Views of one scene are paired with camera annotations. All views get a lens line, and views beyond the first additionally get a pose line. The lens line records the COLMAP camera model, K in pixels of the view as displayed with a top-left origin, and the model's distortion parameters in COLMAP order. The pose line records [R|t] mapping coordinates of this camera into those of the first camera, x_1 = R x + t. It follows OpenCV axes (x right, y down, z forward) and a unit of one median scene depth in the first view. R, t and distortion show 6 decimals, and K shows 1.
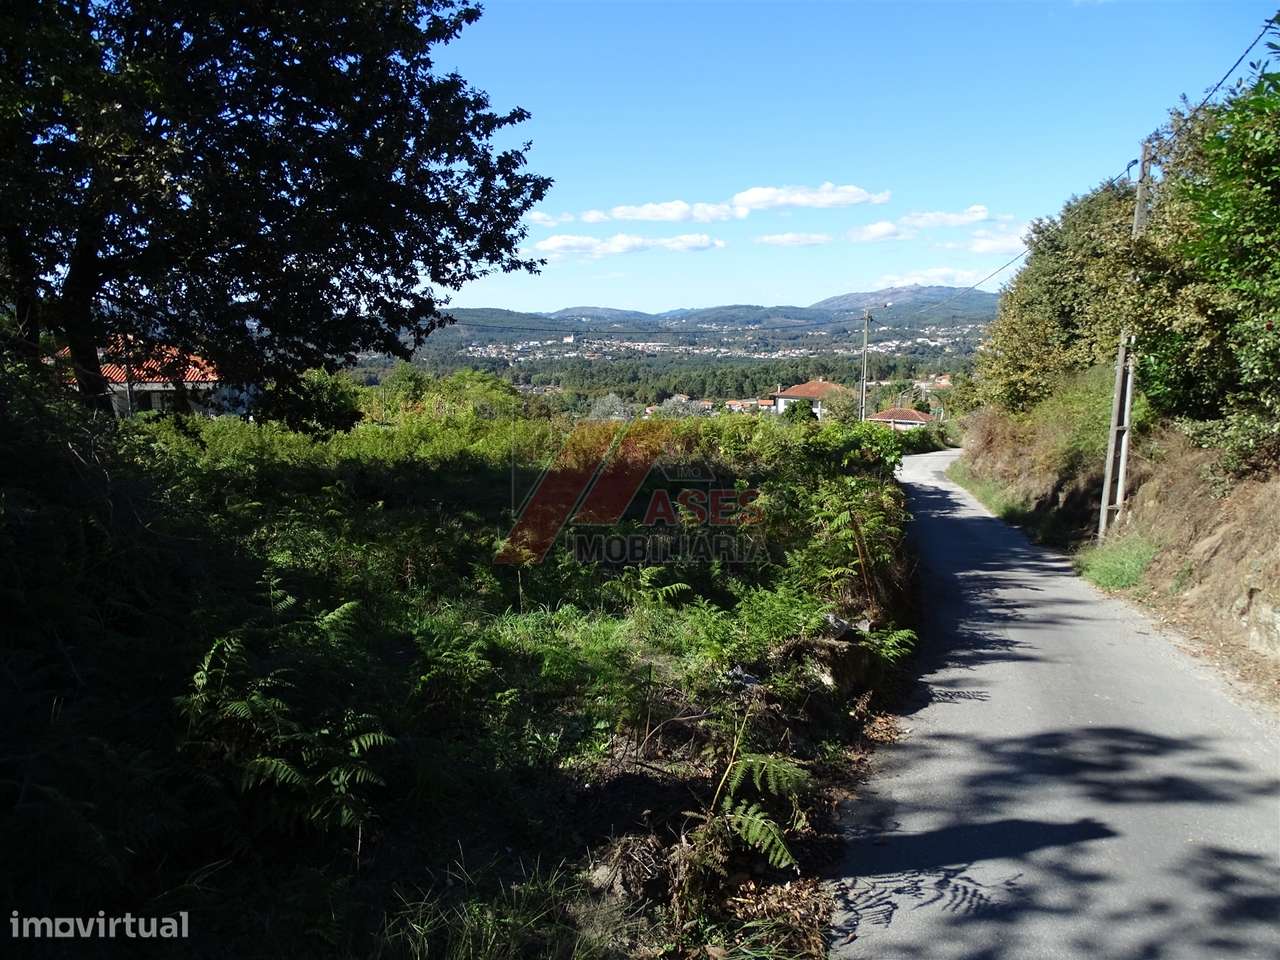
lens RADIAL K [[974.0, 0, 623.7], [0, 974.0, 454.0], [0, 0, 1]] dist [-0.001850, 0.002085]
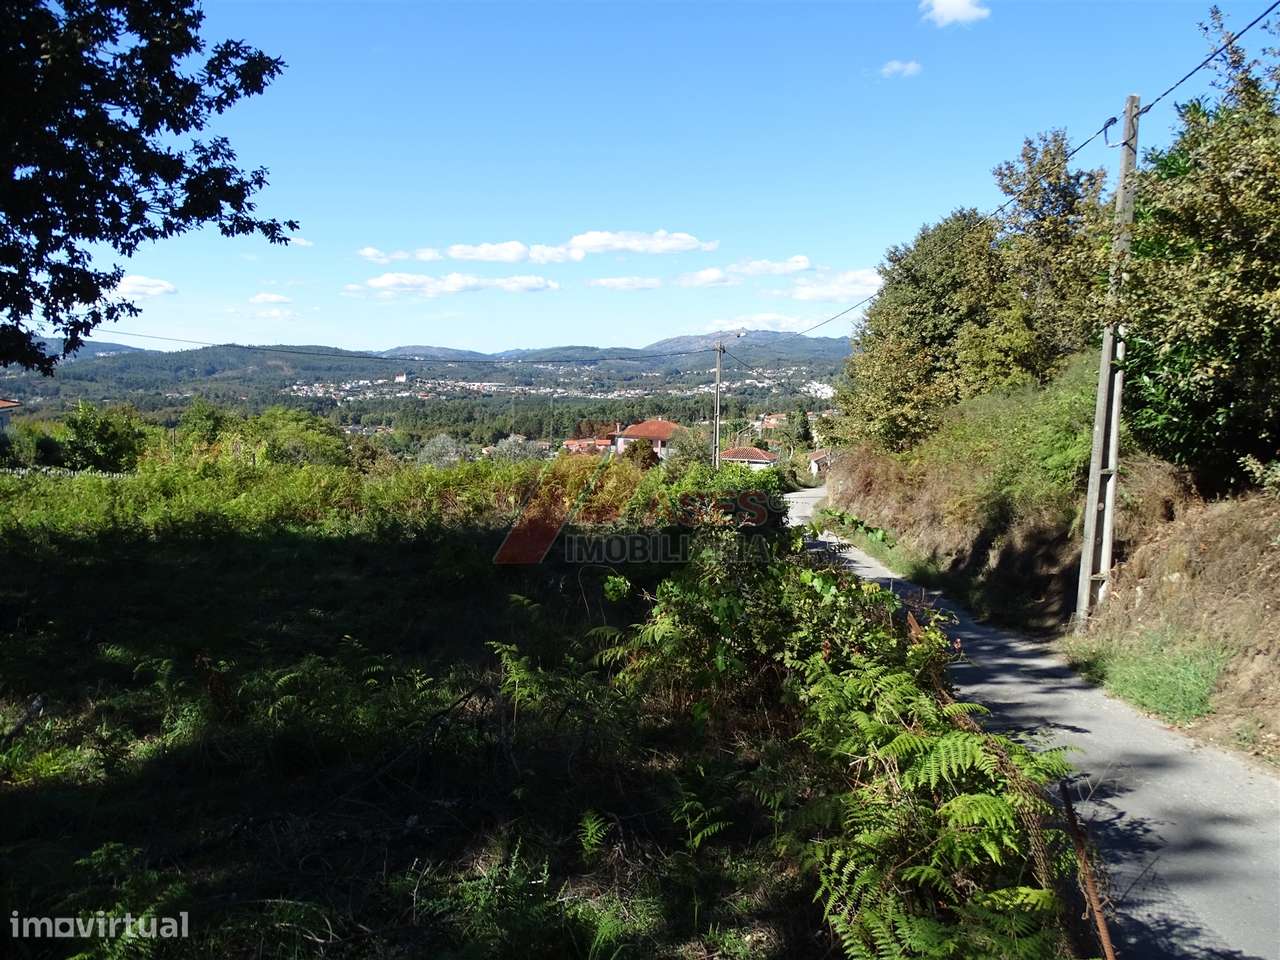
lens RADIAL K [[966.5, 0, 643.2], [0, 966.5, 472.6], [0, 0, 1]] dist [0.011963, 0.005466]
pose [[0.982483, -0.011705, 0.185984, 0.008879], [0.015742, 0.999671, -0.020244, -0.006004], [-0.185686, 0.022817, 0.982344, 0.121690]]
